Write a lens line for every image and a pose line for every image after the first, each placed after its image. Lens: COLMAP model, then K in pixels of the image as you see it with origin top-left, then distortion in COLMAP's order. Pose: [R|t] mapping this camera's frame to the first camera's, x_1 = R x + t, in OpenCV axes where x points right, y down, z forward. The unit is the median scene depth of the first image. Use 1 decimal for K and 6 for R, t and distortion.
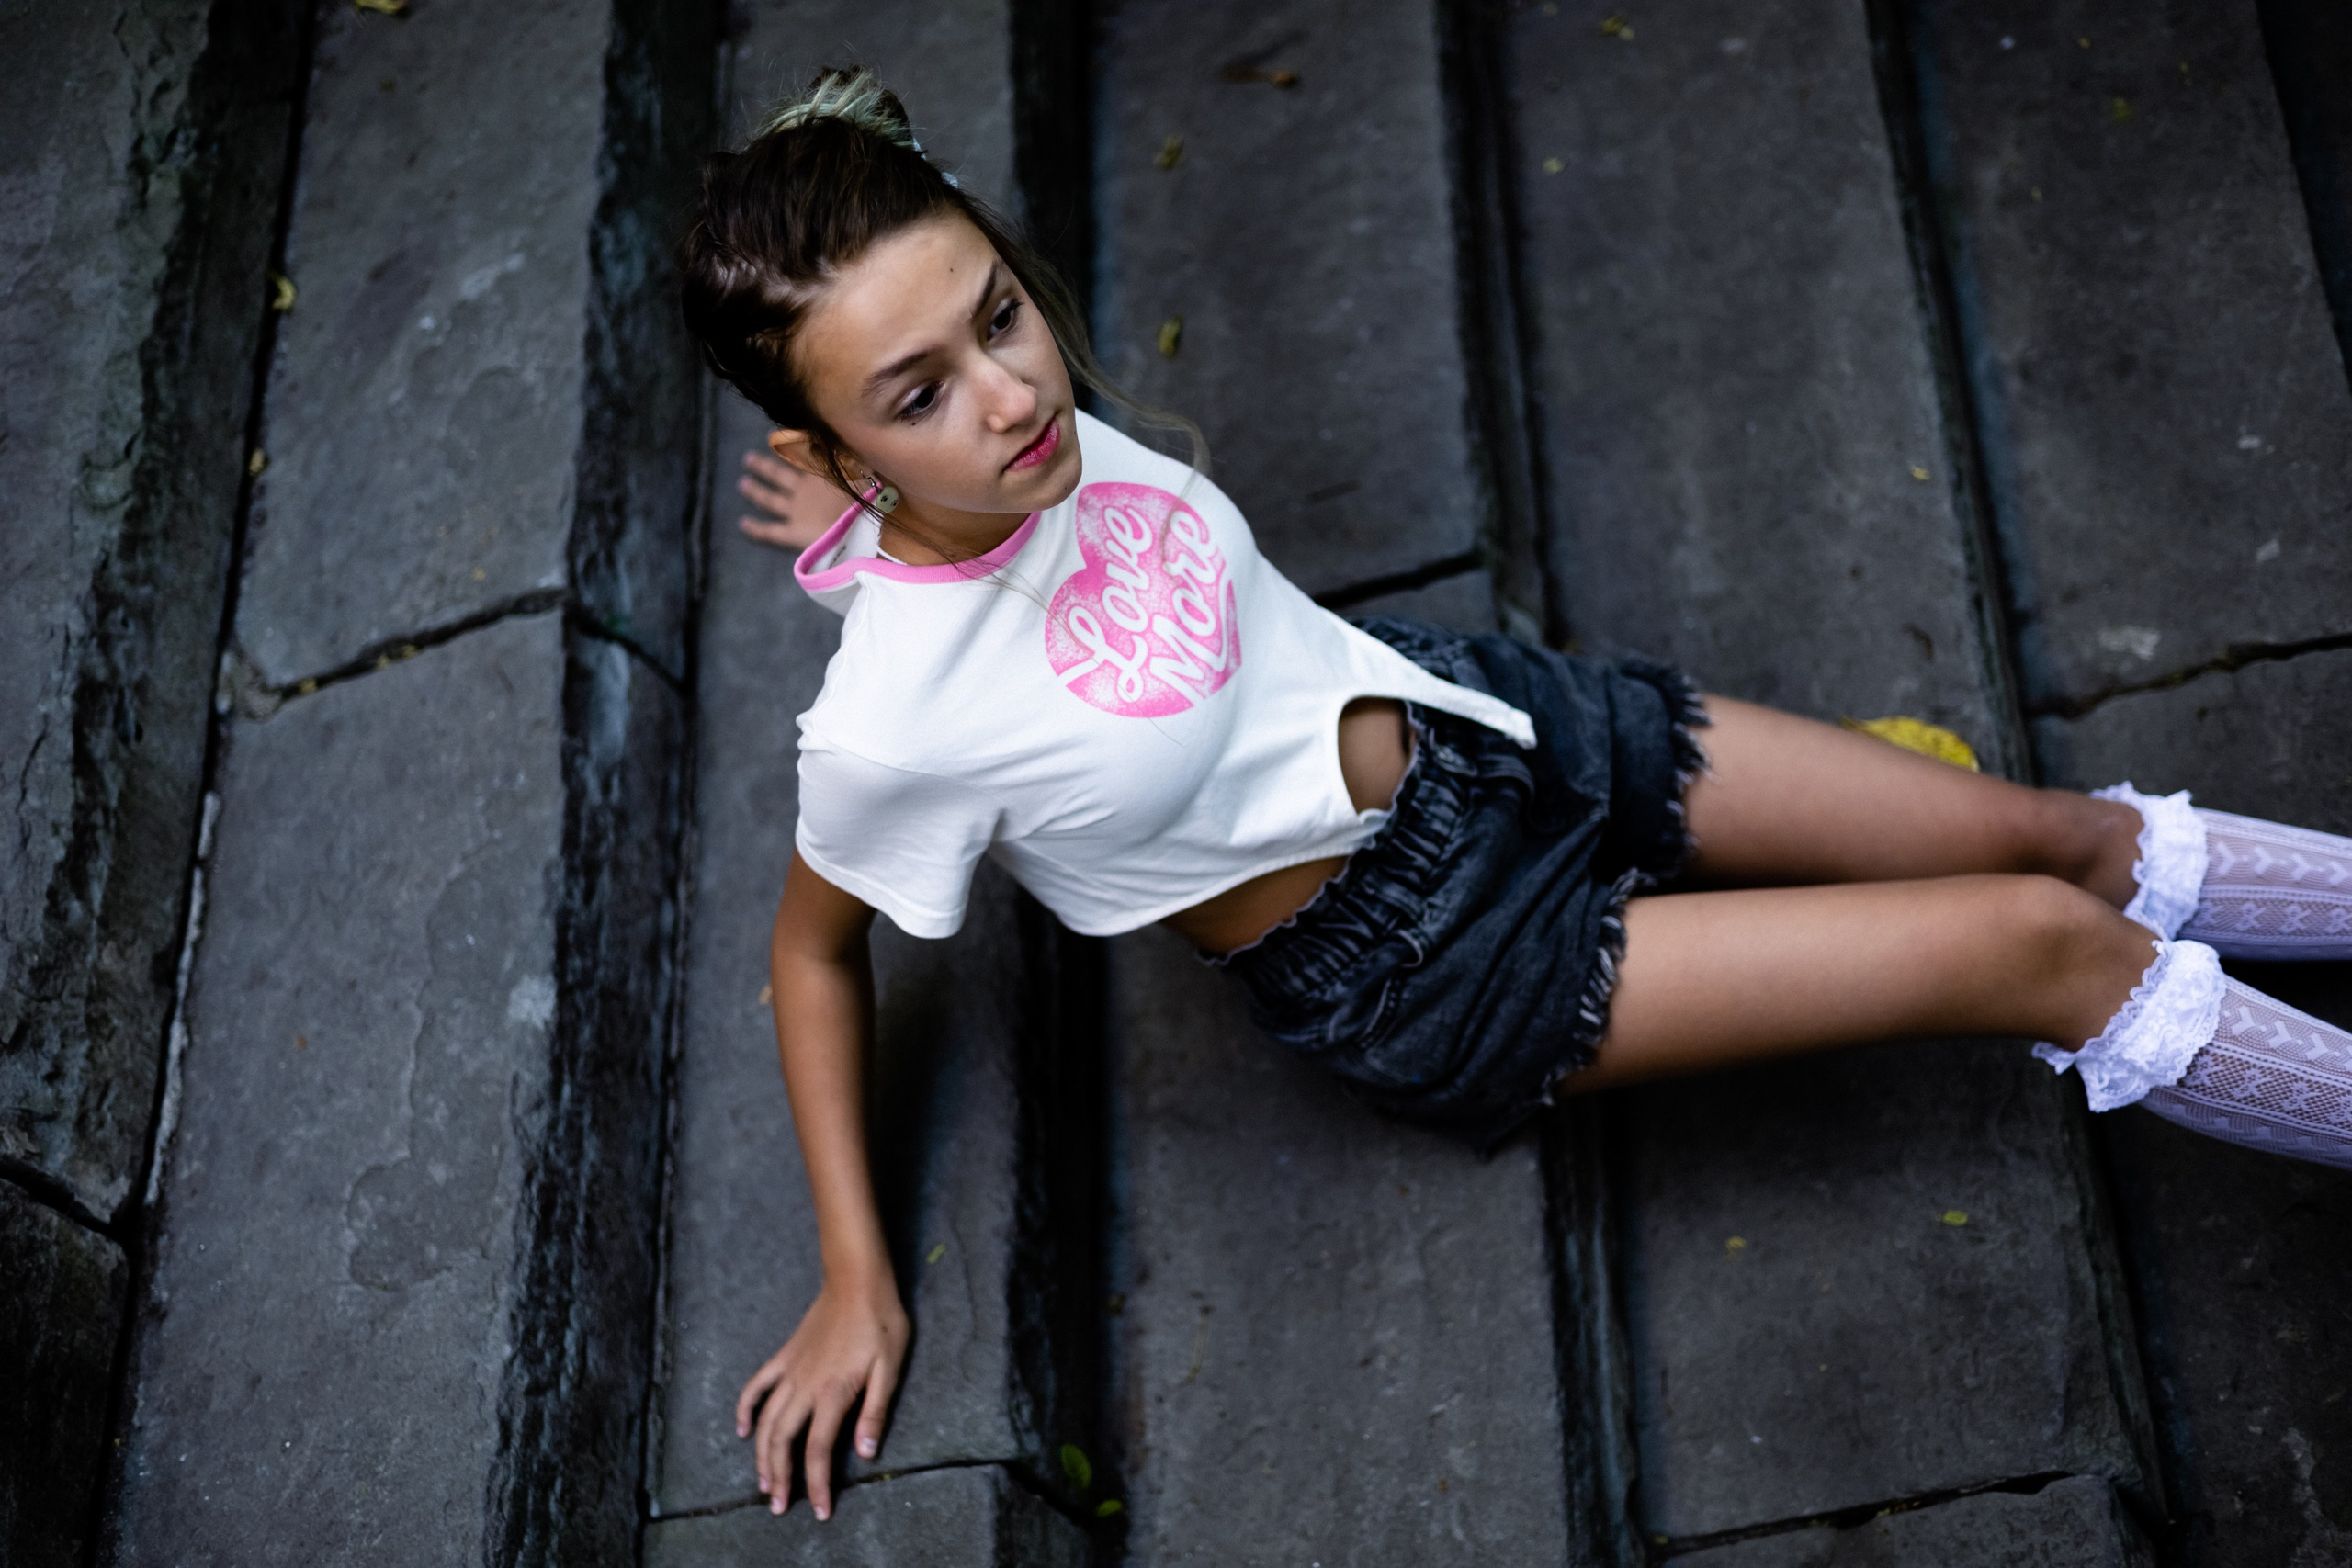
lens RADIAL K [[3376.9, 0, 1168.4], [0, 3376.9, 780.0], [0, 0, 1]] dist [0.007859, 0.070295]
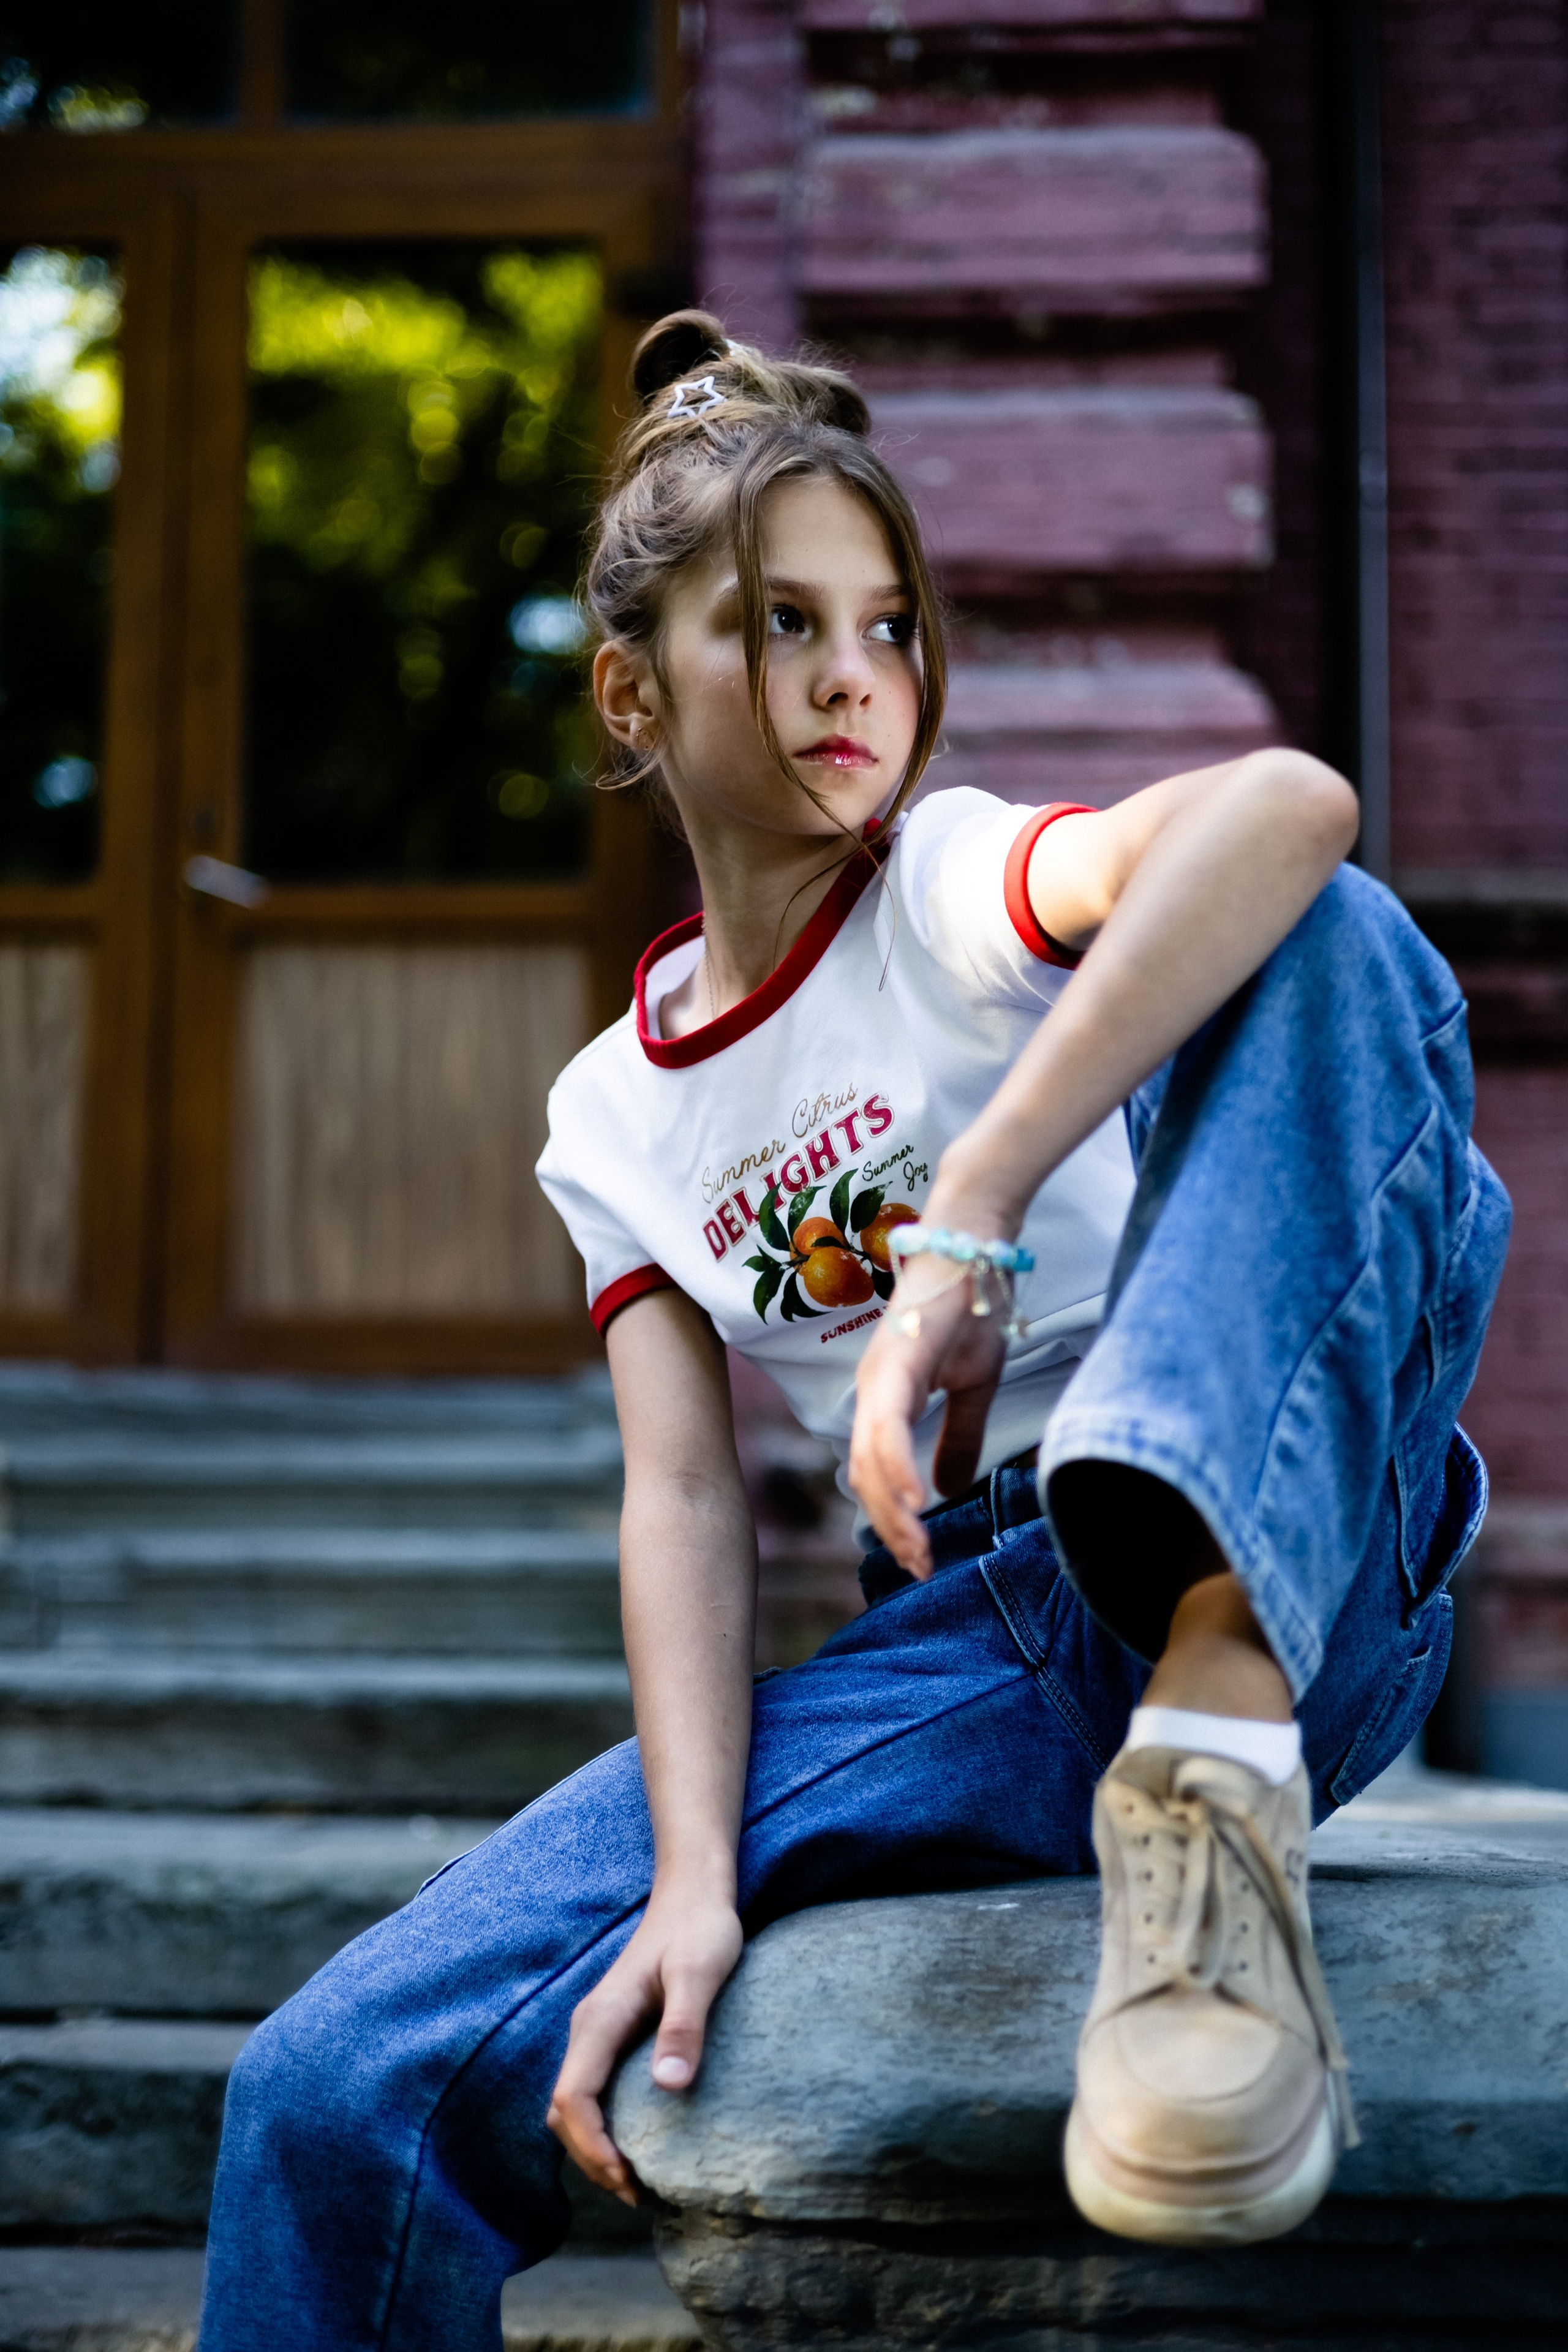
lens RADIAL K [[3485.8, 0, 784.0], [0, 3485.8, 1176.0], [0, 0, 1]] dist [-0.001449, -0.037637]
pose [[-0.066787, 0.327720, -0.942411, 0.963712], [-0.826290, 0.511258, 0.236346, -0.810044], [0.559271, 0.794490, 0.236647, 0.589555]]
